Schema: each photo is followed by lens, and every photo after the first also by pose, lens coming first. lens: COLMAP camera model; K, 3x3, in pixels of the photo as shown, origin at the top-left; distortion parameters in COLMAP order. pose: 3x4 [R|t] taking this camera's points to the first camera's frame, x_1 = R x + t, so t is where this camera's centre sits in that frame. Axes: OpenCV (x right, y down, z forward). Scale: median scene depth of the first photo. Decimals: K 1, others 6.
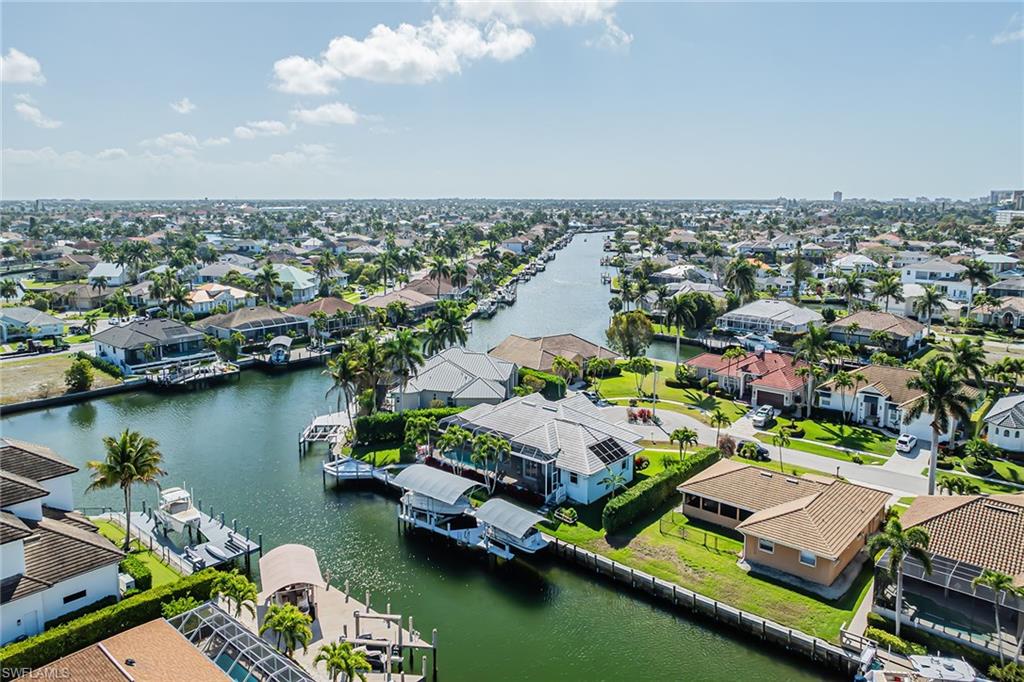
lens RADIAL K [[729.7, 0, 514.4], [0, 729.7, 377.9], [0, 0, 1]] dist [-0.046138, 0.038682]
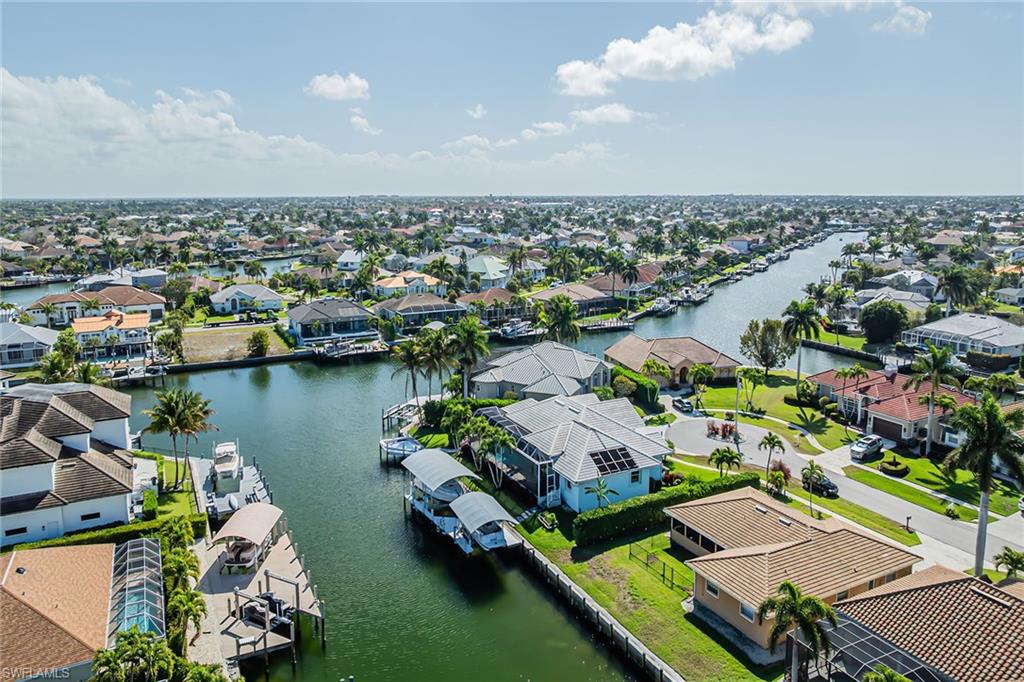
lens RADIAL K [[725.2, 0, 512.0], [0, 725.2, 341.0], [0, 0, 1]] dist [-0.045469, 0.040884]
pose [[0.927774, 0.070450, -0.366431, 0.180845], [-0.085708, 0.995994, -0.025516, -0.010318], [0.363166, 0.055079, 0.930095, 0.035190]]
